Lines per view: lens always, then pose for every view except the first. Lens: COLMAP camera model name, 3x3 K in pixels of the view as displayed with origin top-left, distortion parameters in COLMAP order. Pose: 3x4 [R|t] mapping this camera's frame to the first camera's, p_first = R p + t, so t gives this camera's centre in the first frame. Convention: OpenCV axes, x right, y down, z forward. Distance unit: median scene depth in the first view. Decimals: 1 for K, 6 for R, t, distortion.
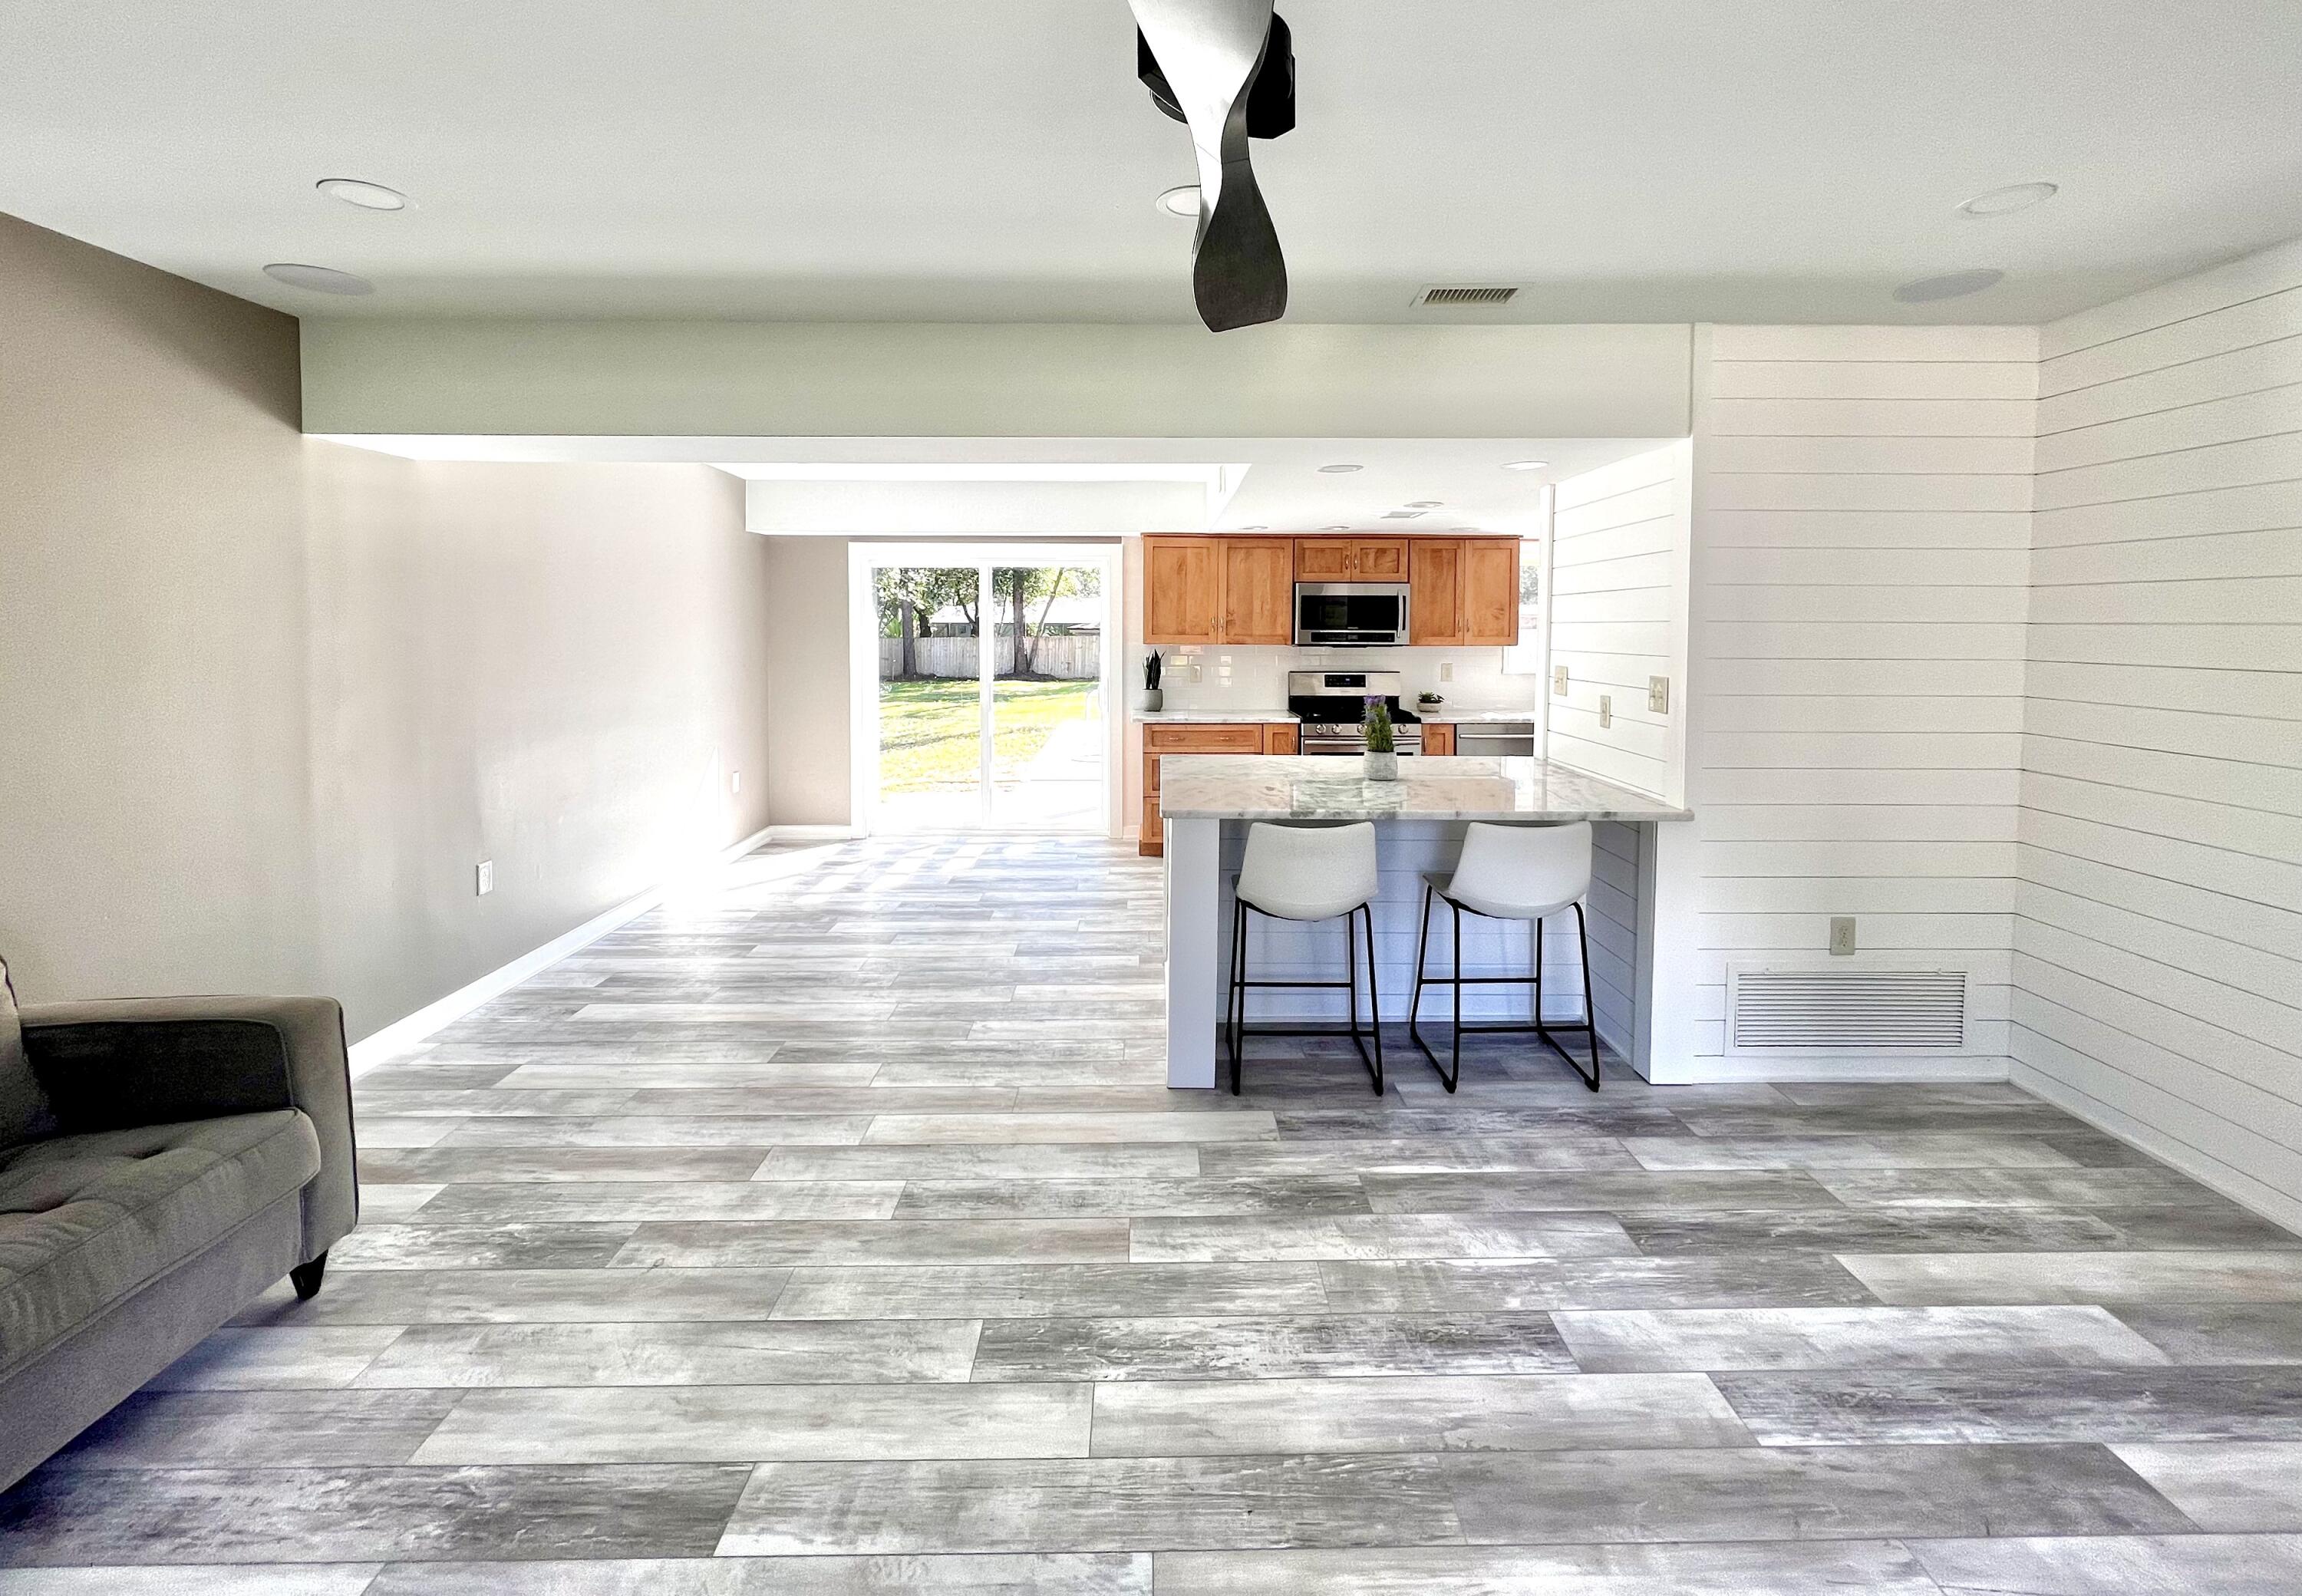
lens RADIAL K [[987.3, 0, 1163.8], [0, 987.3, 661.9], [0, 0, 1]] dist [-0.000229, -0.000269]
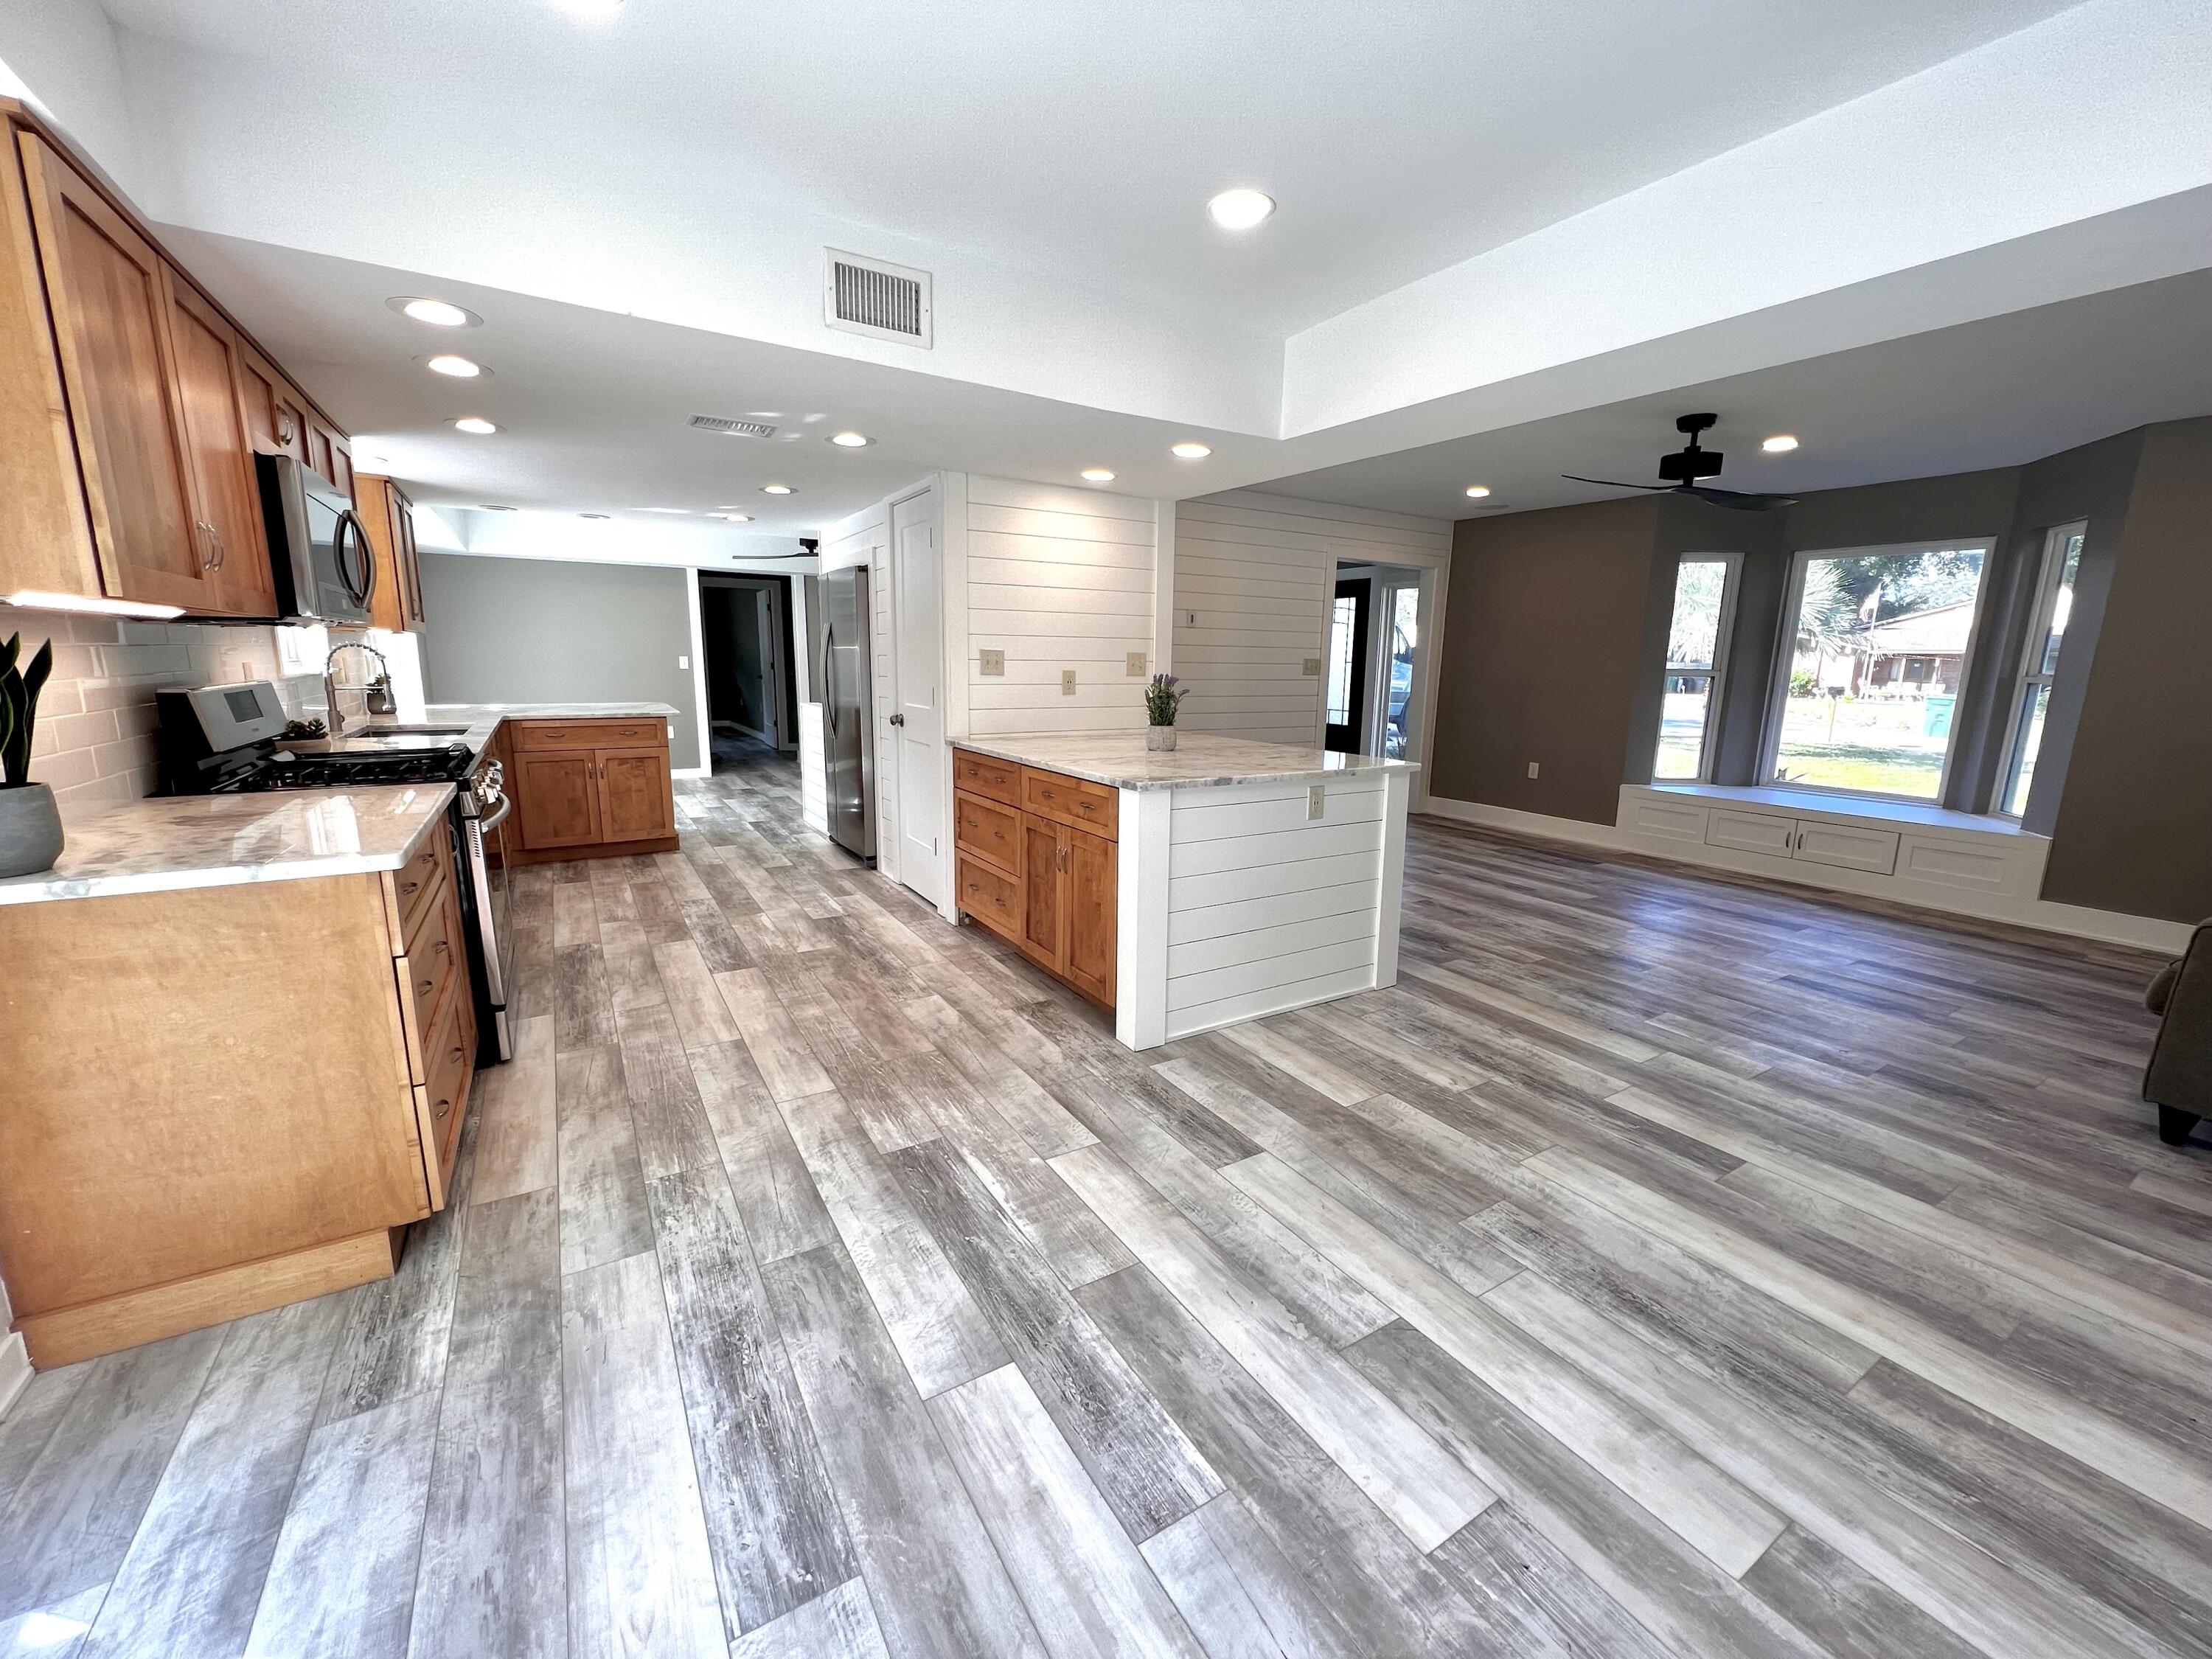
lens RADIAL K [[886.9, 0, 1109.0], [0, 886.9, 827.4], [0, 0, 1]] dist [-0.001792, 0.000305]
pose [[-0.512383, -0.173932, 0.840959, -0.818205], [0.014087, 0.977440, 0.210743, -0.011911], [-0.858642, 0.119828, -0.498373, 2.087002]]
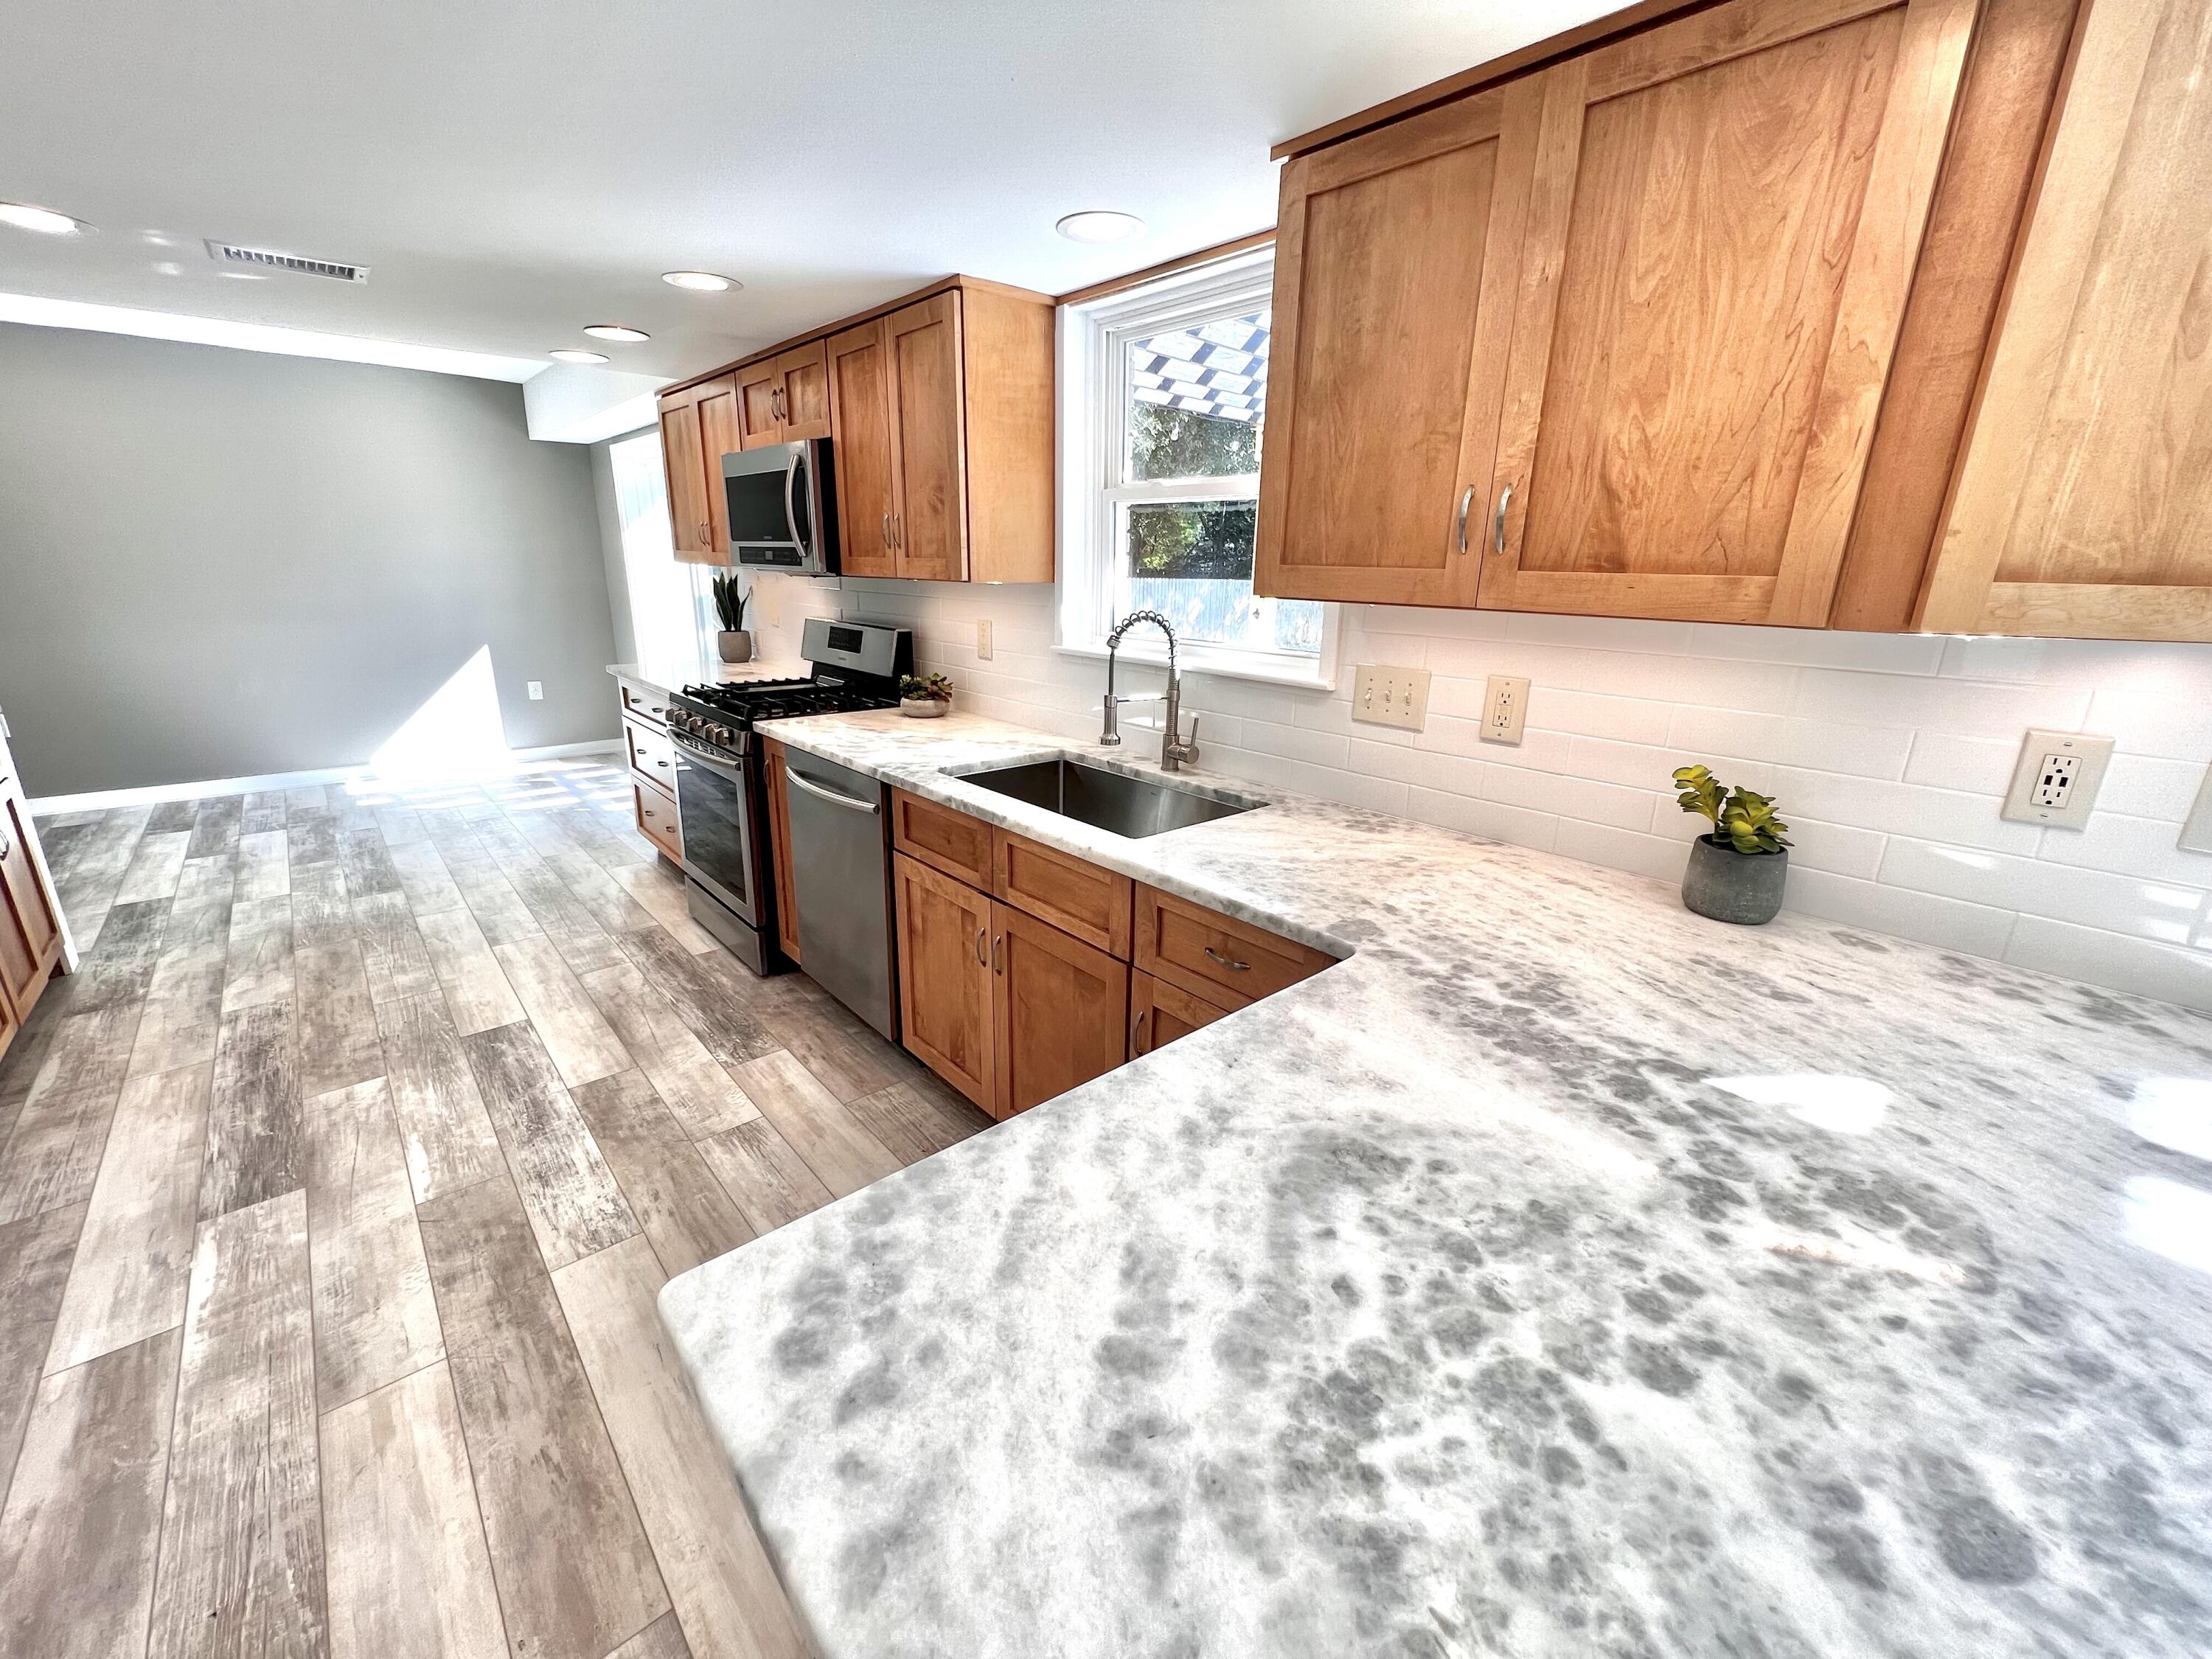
lens RADIAL K [[892.3, 0, 1105.4], [0, 892.3, 825.6], [0, 0, 1]] dist [0.000030, 0.000247]
pose [[0.652124, 0.227072, -0.723306, 1.589570], [-0.046376, 0.964251, 0.260901, -0.041650], [0.756692, -0.136596, 0.639342, 1.849090]]
